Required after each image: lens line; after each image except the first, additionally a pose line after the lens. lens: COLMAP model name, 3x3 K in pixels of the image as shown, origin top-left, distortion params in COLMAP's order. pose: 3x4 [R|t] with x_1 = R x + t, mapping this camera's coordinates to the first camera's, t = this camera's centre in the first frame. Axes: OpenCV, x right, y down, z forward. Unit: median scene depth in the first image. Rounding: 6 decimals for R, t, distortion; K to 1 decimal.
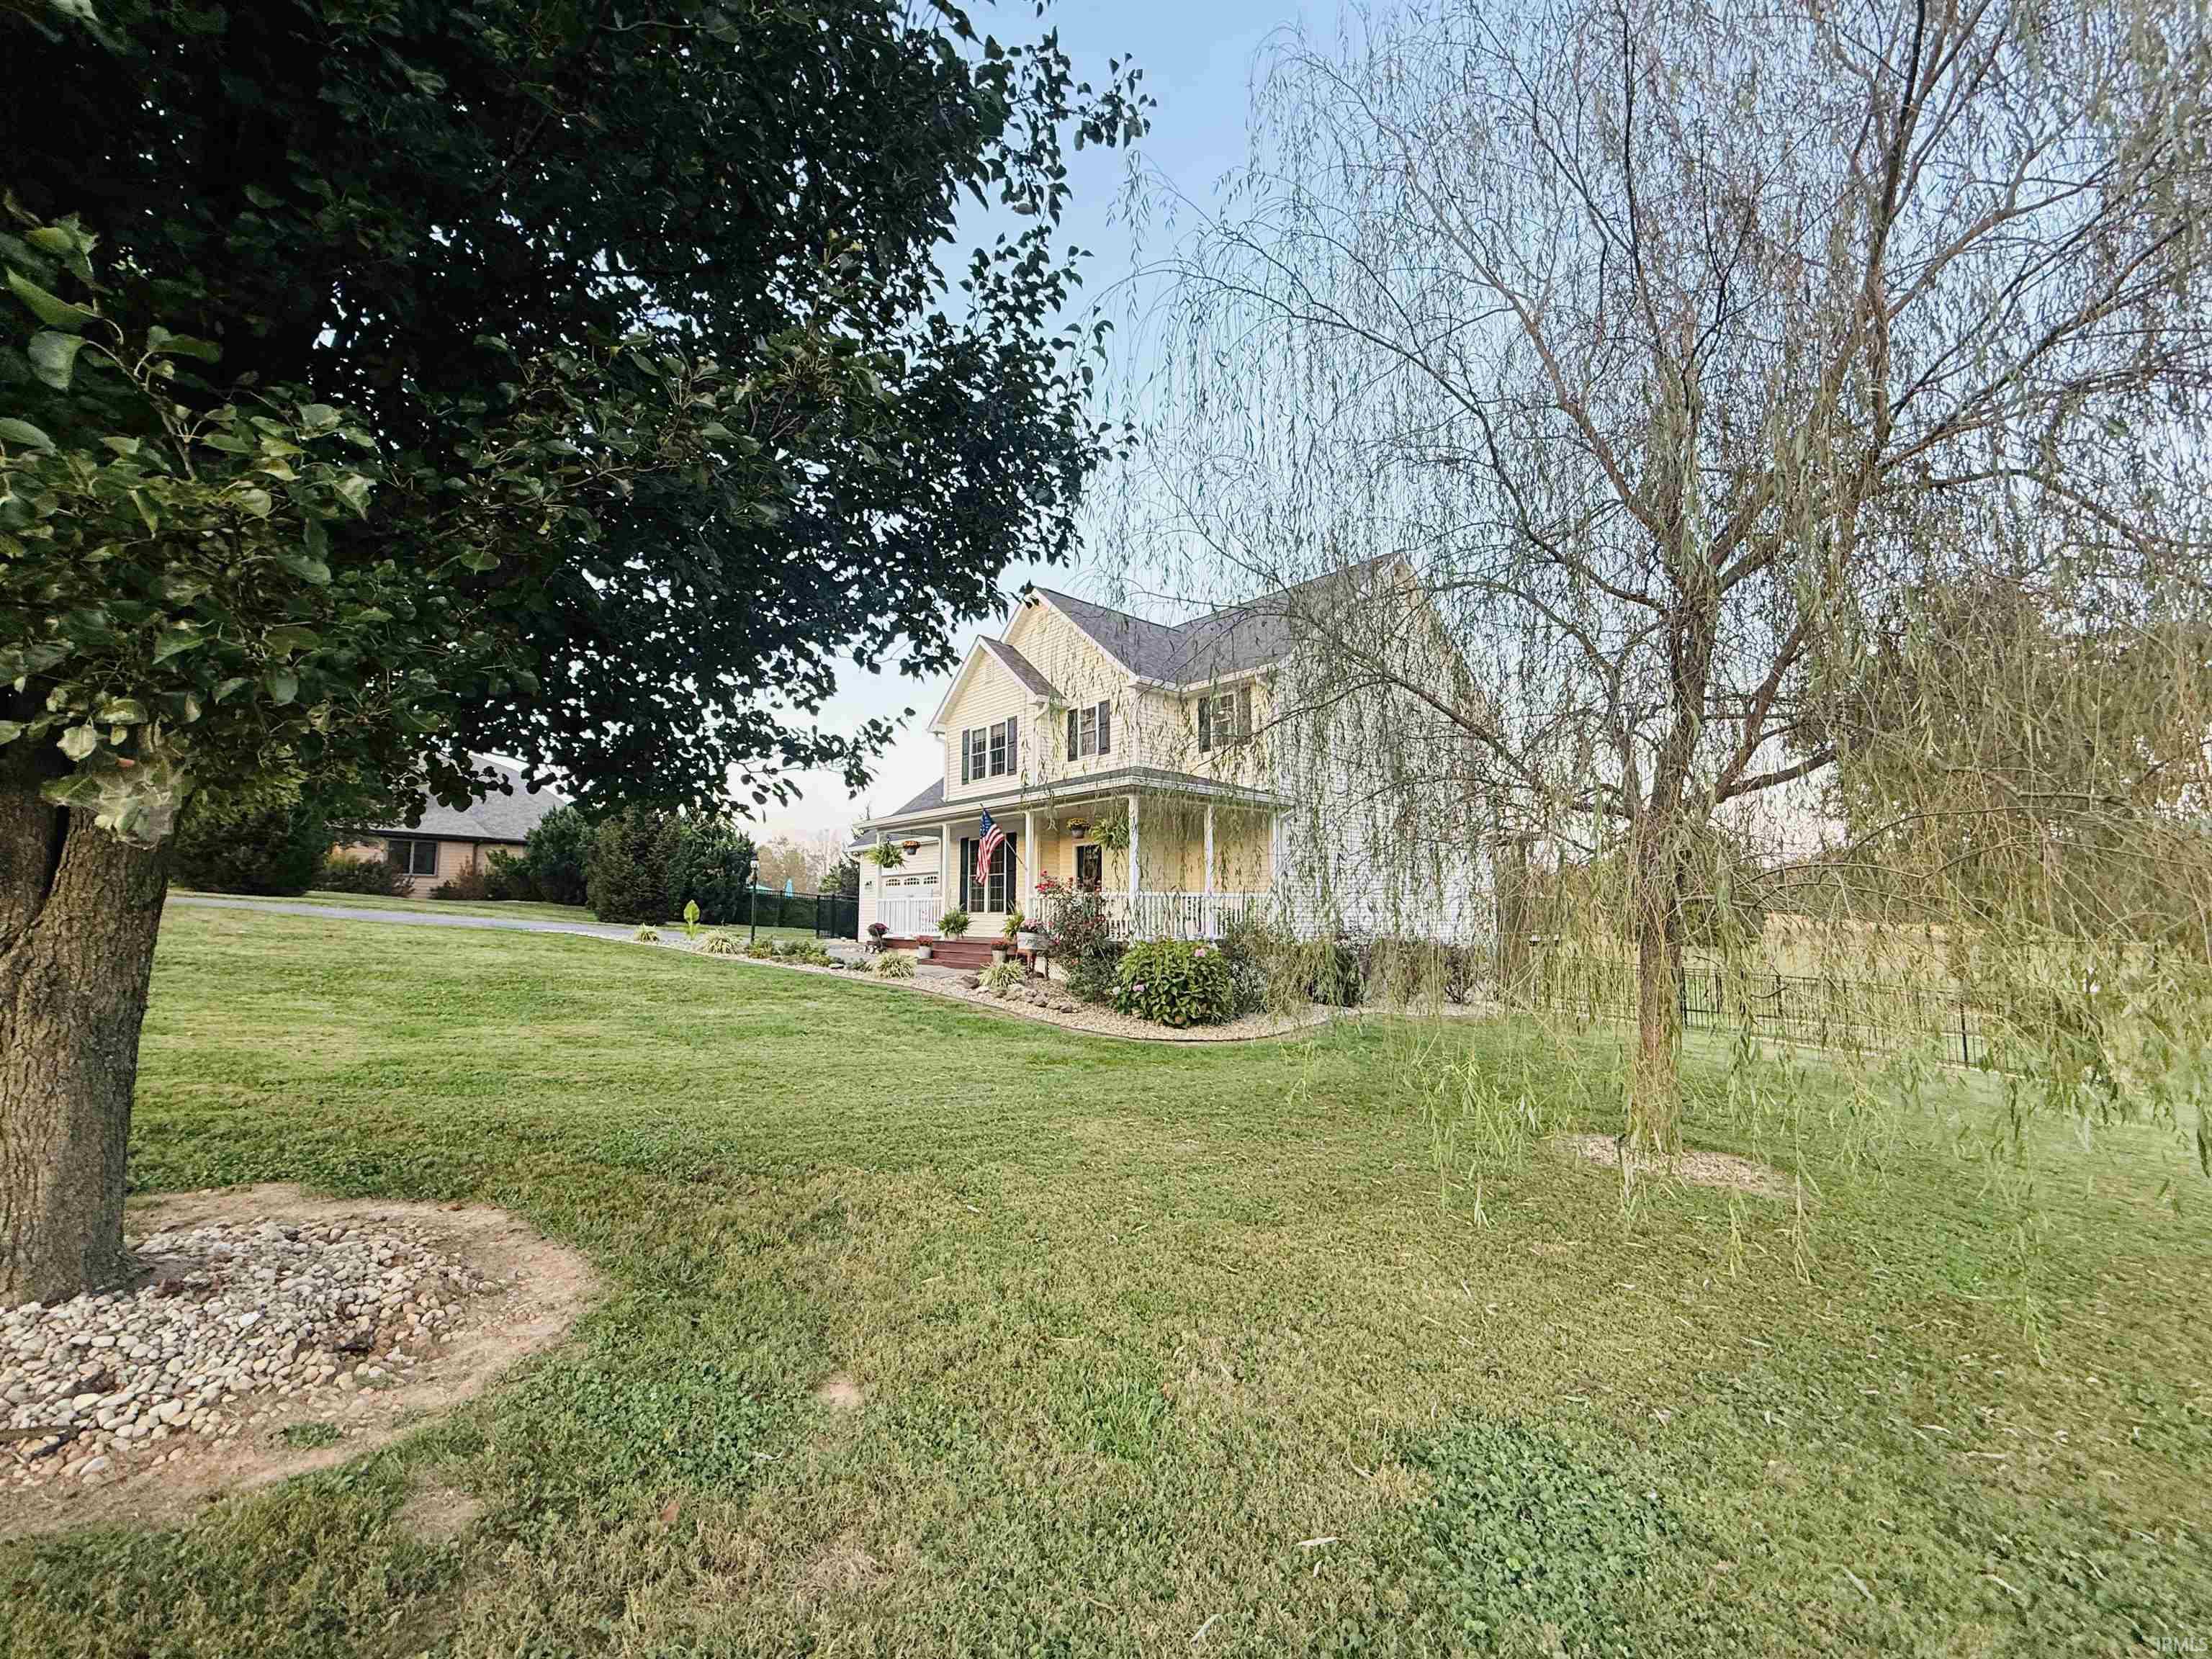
lens RADIAL K [[871.5, 0, 1101.1], [0, 871.5, 833.2], [0, 0, 1]] dist [-0.001487, 0.000250]
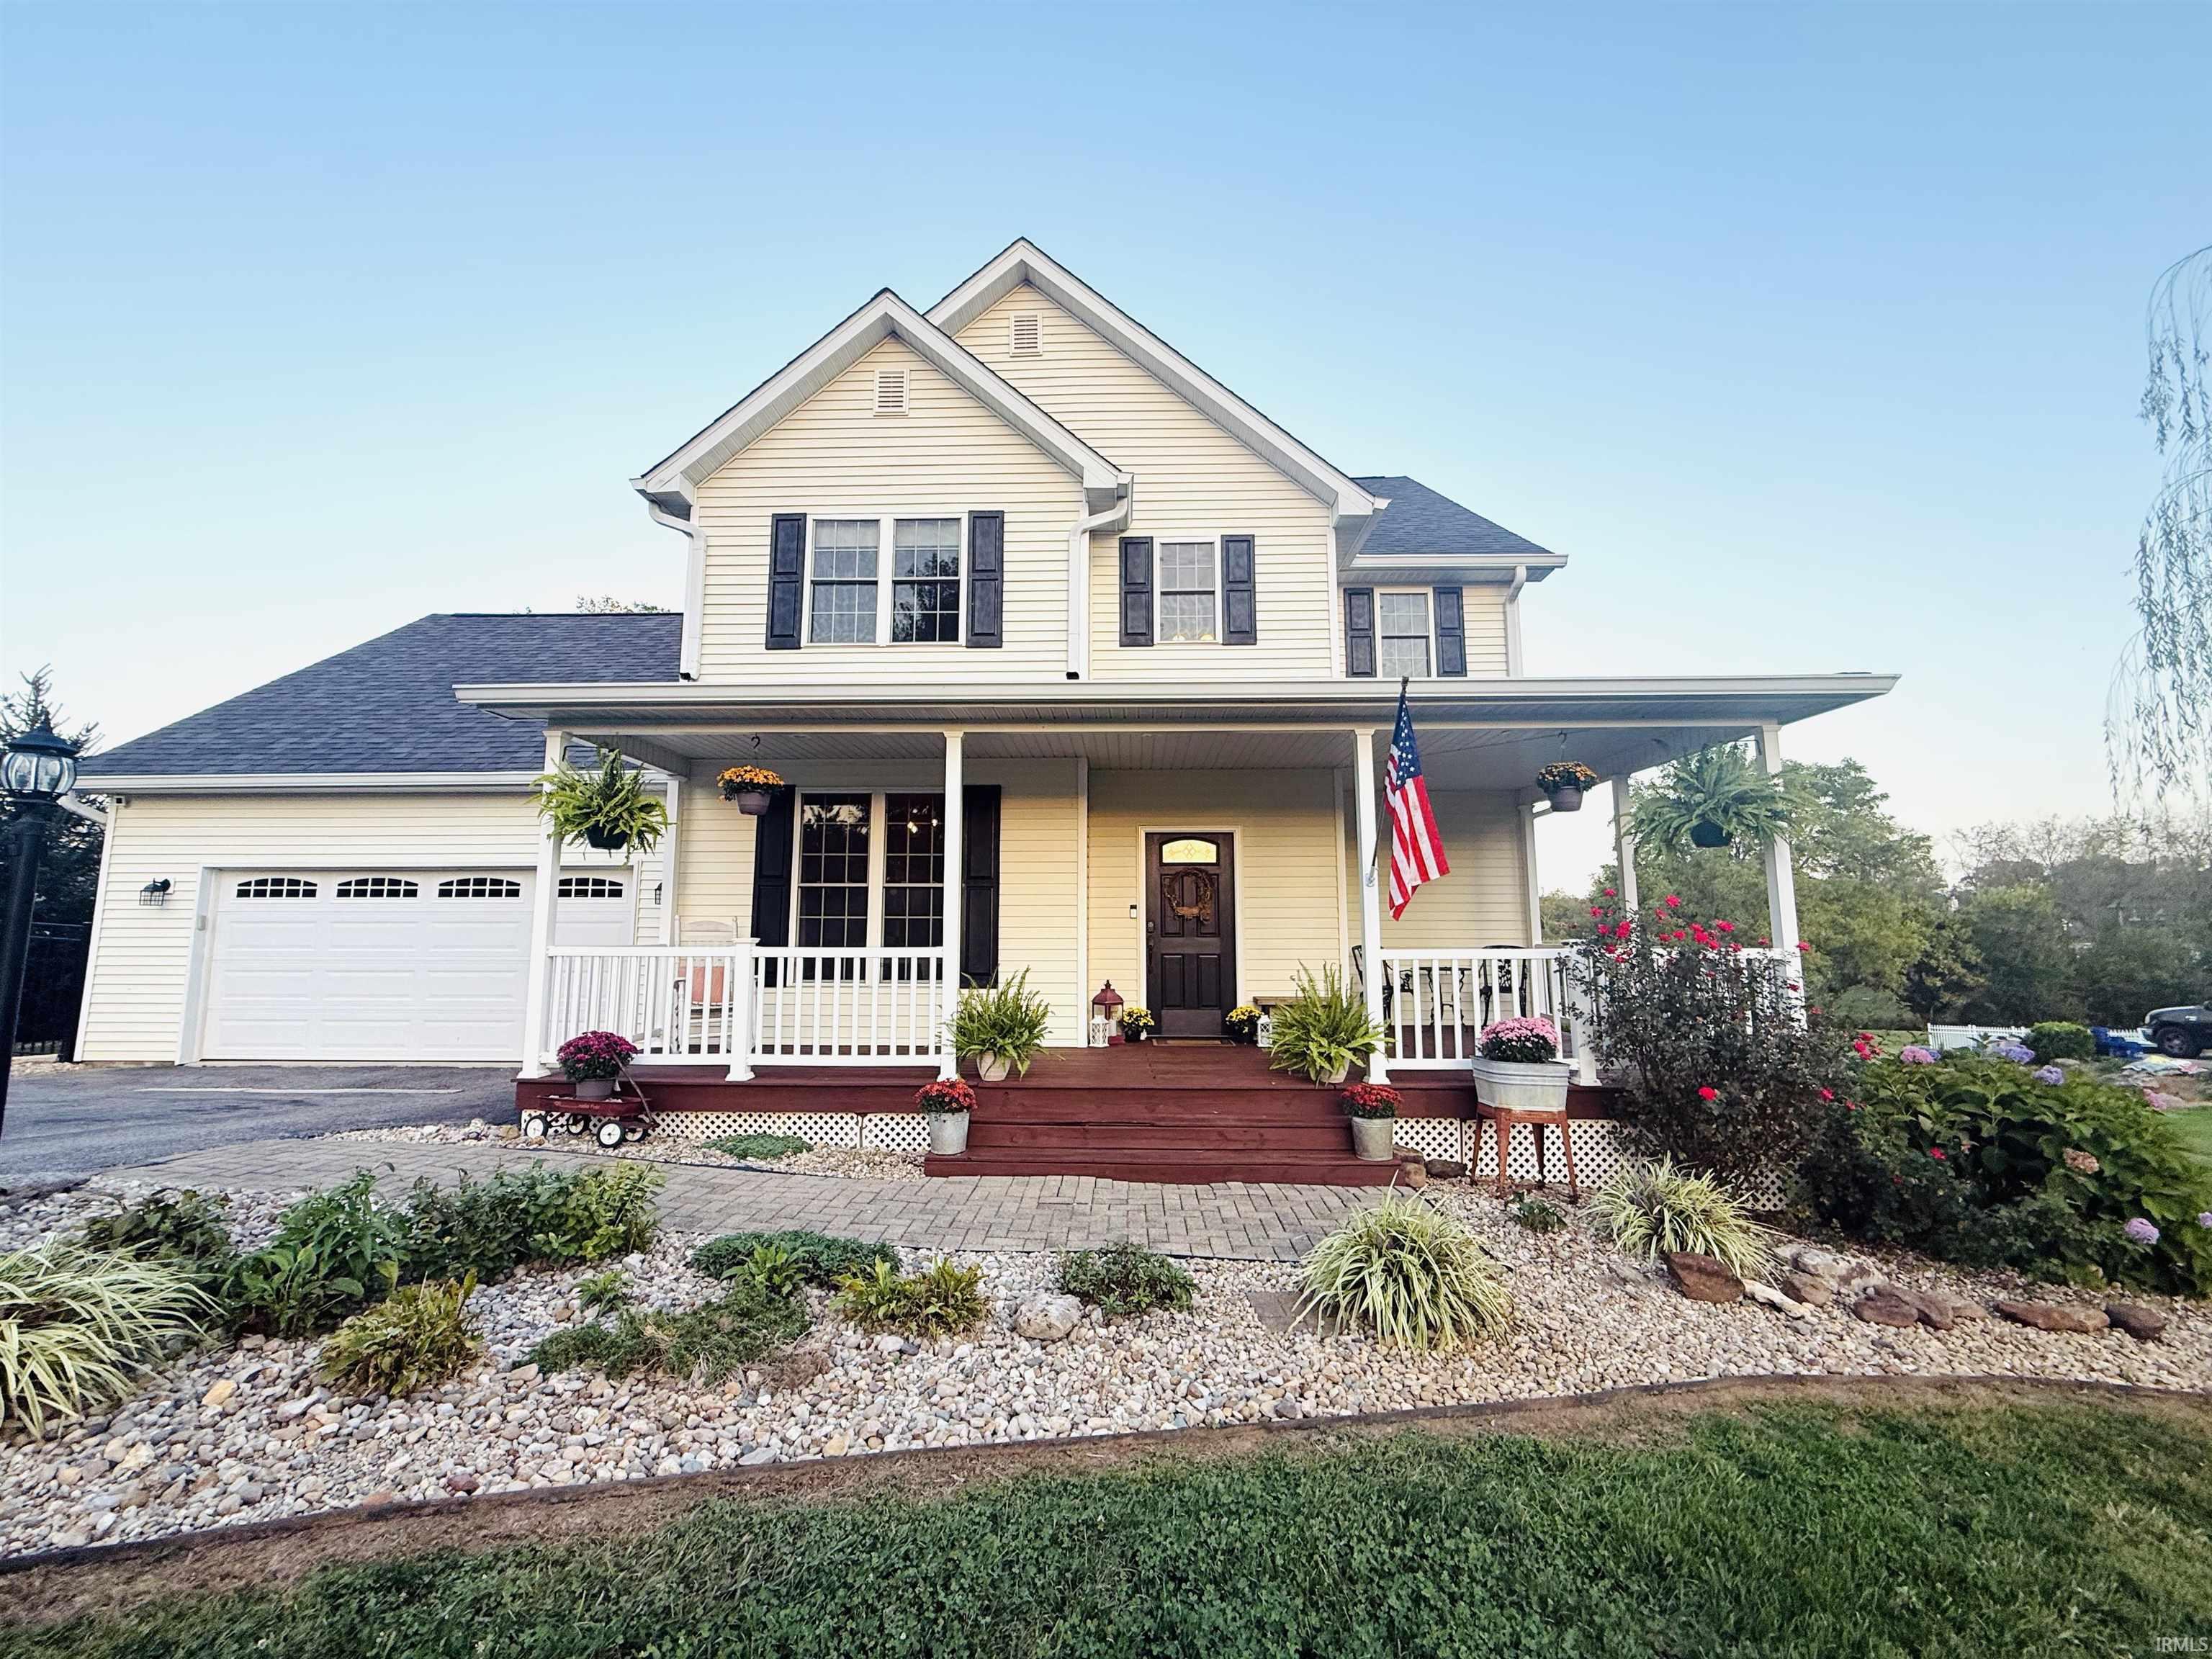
lens RADIAL K [[871.5, 0, 1101.1], [0, 871.5, 833.2], [0, 0, 1]] dist [-0.001487, 0.000250]
pose [[0.690886, 0.092120, 0.717071, -0.380393], [-0.072260, 0.995681, -0.058291, 0.044732], [-0.719343, -0.011543, 0.694559, 0.724441]]
